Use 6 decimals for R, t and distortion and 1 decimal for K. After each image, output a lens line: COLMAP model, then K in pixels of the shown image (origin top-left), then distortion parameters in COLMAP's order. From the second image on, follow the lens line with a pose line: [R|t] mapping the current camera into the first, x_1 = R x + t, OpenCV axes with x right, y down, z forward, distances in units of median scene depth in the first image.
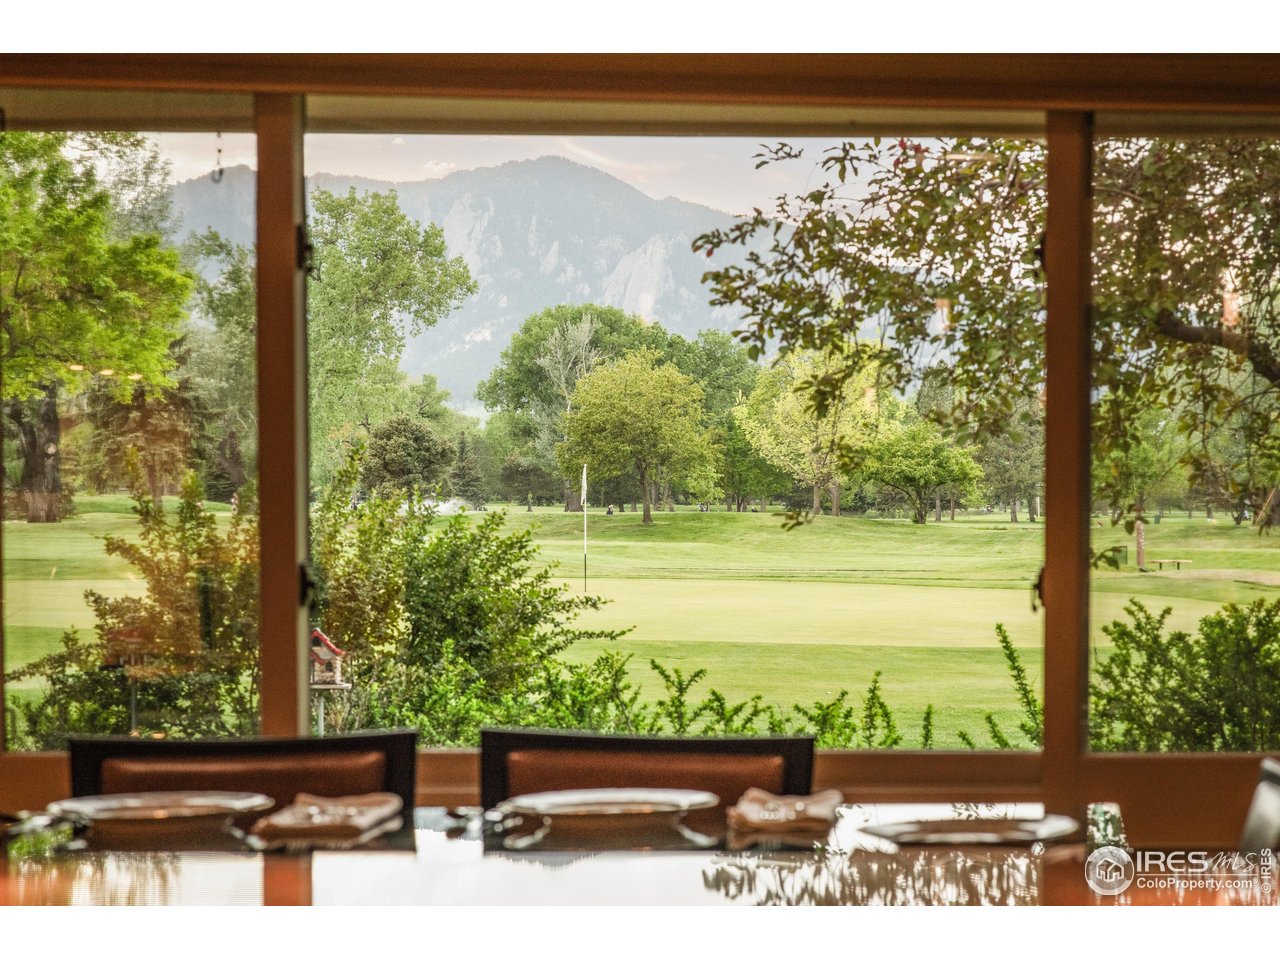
lens RADIAL K [[572.1, 0, 657.7], [0, 572.1, 481.3], [0, 0, 1]] dist [0.001210, -0.000084]
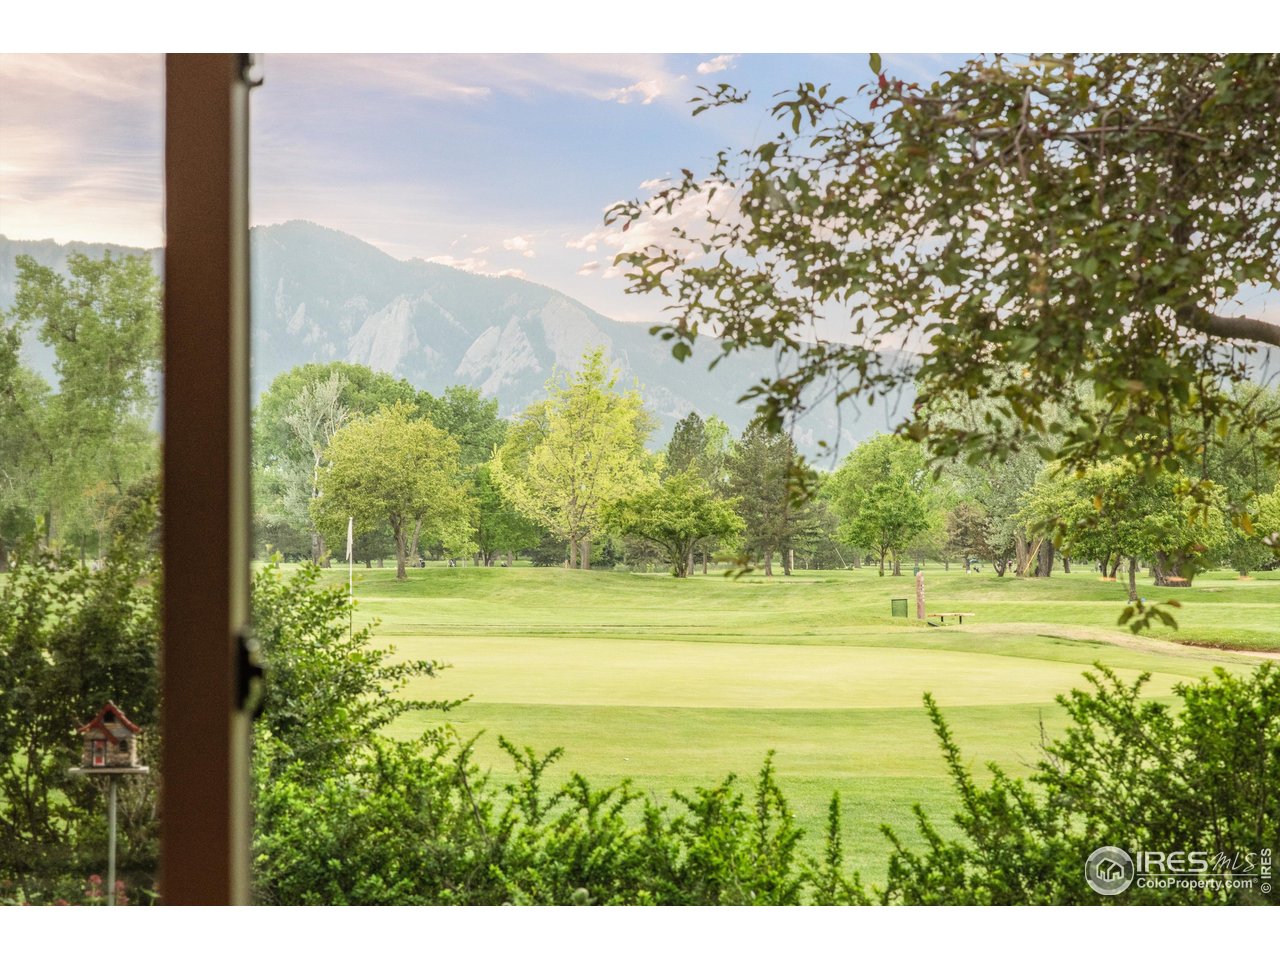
lens RADIAL K [[852.4, 0, 663.5], [0, 852.4, 477.9], [0, 0, 1]] dist [0.001085, 0.003632]
pose [[0.999751, -0.008378, -0.020679, 0.259930], [0.007795, 0.999575, -0.028089, -0.031216], [0.020906, 0.027921, 0.999391, -0.261033]]
